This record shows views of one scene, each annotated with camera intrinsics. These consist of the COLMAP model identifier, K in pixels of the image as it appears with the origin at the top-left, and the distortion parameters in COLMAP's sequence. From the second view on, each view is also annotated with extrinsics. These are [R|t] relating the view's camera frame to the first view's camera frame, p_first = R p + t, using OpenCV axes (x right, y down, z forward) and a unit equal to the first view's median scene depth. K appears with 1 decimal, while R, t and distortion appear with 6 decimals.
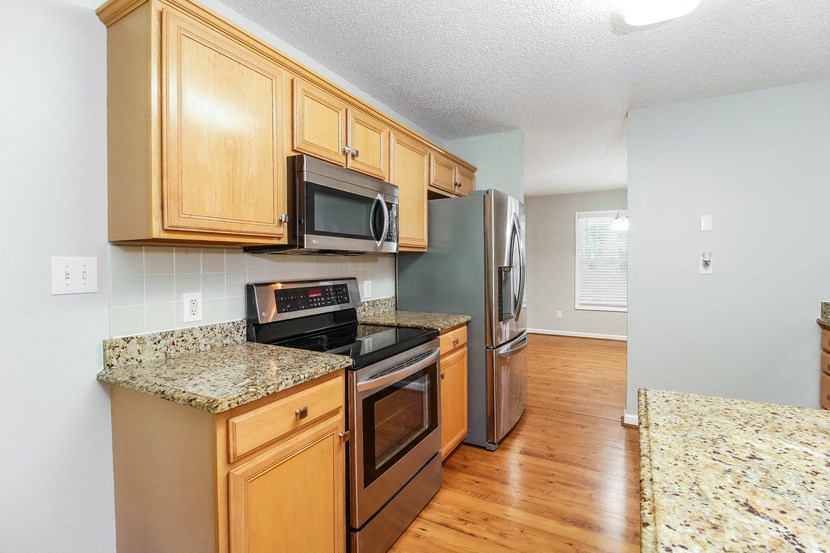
lens RADIAL K [[383.4, 0, 415.6], [0, 383.4, 265.7], [0, 0, 1]] dist [-0.009929, -0.000350]
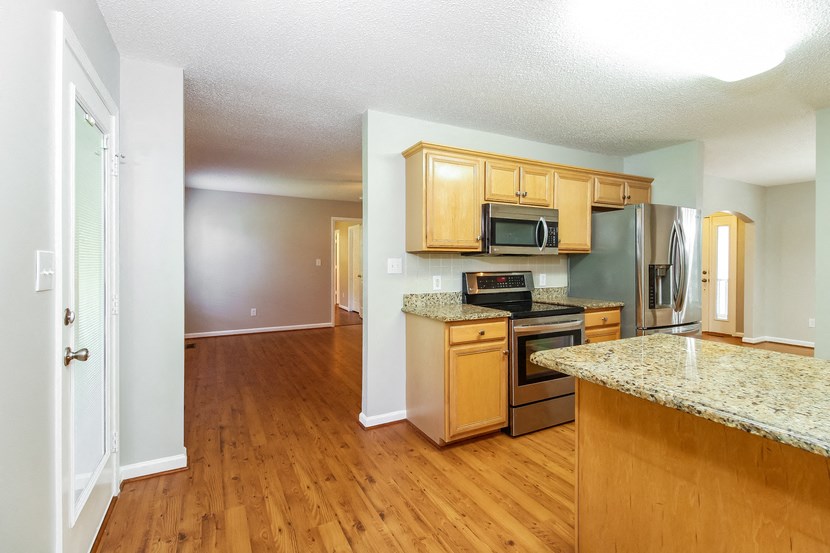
lens RADIAL K [[383.4, 0, 415.6], [0, 383.4, 265.7], [0, 0, 1]] dist [-0.009929, -0.000350]
pose [[0.834785, 0.010884, -0.550469, 0.393339], [-0.007649, 0.999937, 0.008170, 0.001130], [0.550523, -0.002610, 0.834816, -0.679853]]
